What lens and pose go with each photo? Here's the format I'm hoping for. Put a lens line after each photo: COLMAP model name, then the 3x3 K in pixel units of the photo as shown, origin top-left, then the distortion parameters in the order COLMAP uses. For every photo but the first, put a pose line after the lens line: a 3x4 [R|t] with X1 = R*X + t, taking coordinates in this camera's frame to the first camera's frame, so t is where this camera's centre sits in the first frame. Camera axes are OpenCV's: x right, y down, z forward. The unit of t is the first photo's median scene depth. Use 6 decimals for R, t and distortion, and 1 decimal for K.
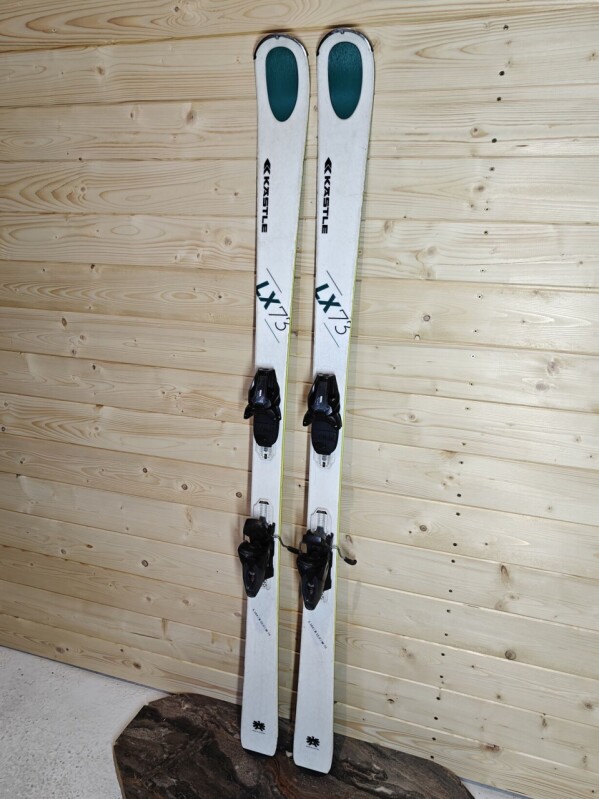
lens RADIAL K [[649.7, 0, 299.5], [0, 649.7, 399.5], [0, 0, 1]] dist [-0.004673, -0.005301]
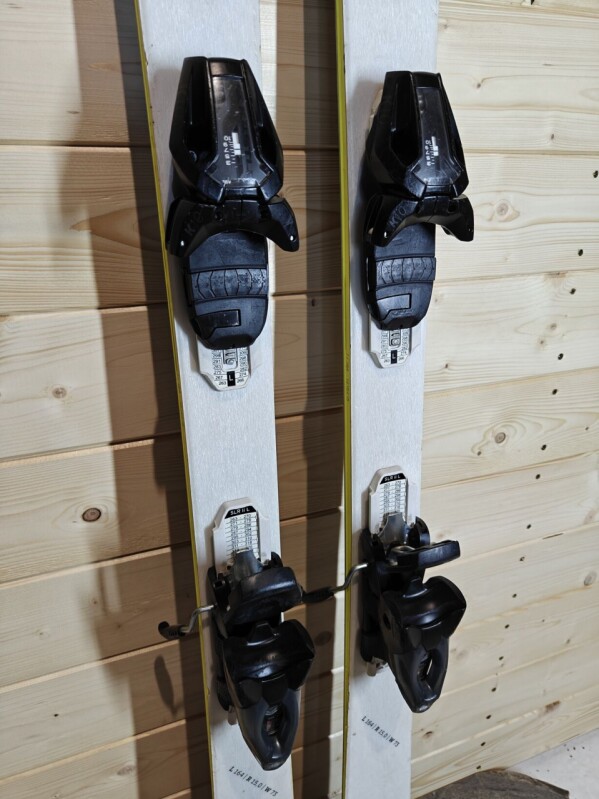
lens RADIAL K [[583.8, 0, 299.5], [0, 583.8, 399.5], [0, 0, 1]] dist [-0.008523, -0.003740]
pose [[0.747806, -0.271850, 0.605709, -0.205584], [0.185336, 0.961535, 0.202735, 0.044478], [-0.637524, -0.039347, 0.769425, 0.748148]]
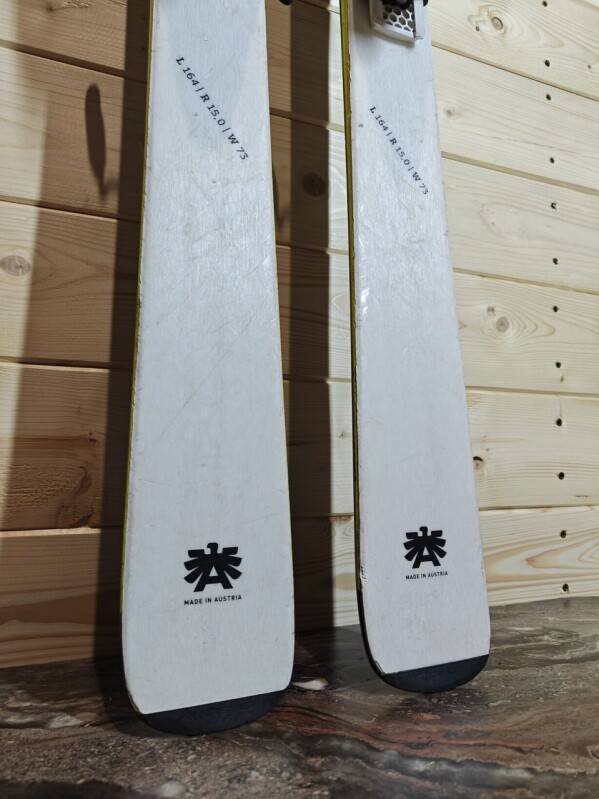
lens RADIAL K [[583.8, 0, 299.5], [0, 583.8, 399.5], [0, 0, 1]] dist [-0.008523, -0.003740]
pose [[0.732804, 0.048560, 0.678705, -0.201260], [0.192501, 0.941907, -0.275236, 0.560005], [-0.652642, 0.332346, 0.680885, 0.900024]]
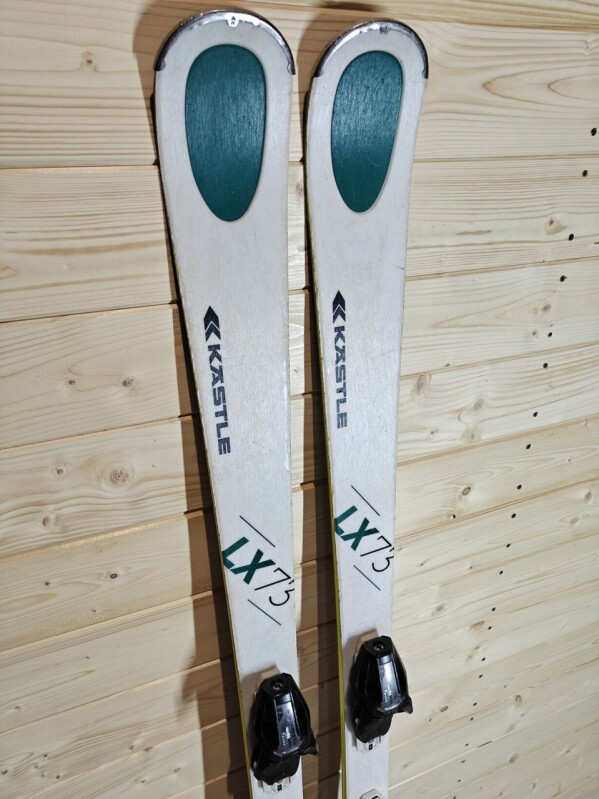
lens RADIAL K [[580.7, 0, 309.5], [0, 580.7, 401.0], [0, 0, 1]] dist [0.002899, -0.000097]
pose [[0.729826, -0.313875, 0.607319, -0.242230], [0.189721, 0.946467, 0.261162, -0.373085], [-0.656780, -0.075382, 0.750305, 0.608805]]
